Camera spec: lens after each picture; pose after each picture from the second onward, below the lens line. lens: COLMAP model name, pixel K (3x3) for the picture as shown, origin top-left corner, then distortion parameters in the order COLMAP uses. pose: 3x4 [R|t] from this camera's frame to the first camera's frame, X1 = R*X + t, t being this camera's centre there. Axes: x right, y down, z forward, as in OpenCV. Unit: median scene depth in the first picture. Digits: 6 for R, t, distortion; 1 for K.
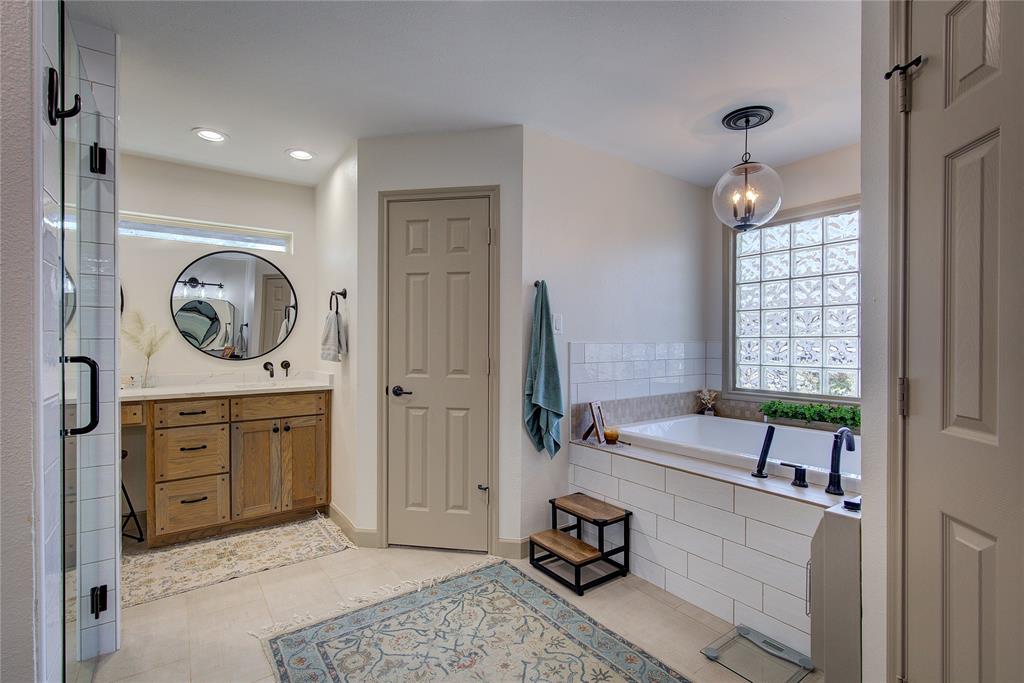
lens RADIAL K [[461.2, 0, 518.3], [0, 461.2, 343.9], [0, 0, 1]] dist [0.001857, -0.000165]
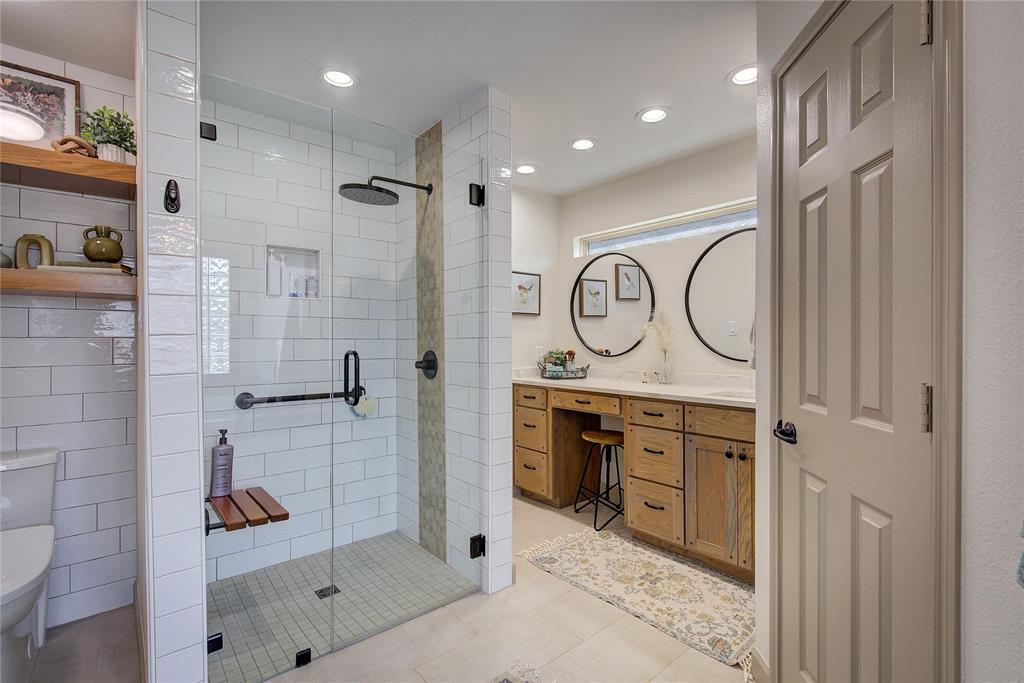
lens RADIAL K [[461.2, 0, 518.3], [0, 461.2, 343.9], [0, 0, 1]] dist [0.001857, -0.000165]
pose [[0.070974, -0.001279, -0.997477, 0.226518], [0.001115, 0.999999, -0.001203, 0.004566], [0.997478, -0.001027, 0.070976, 0.647511]]
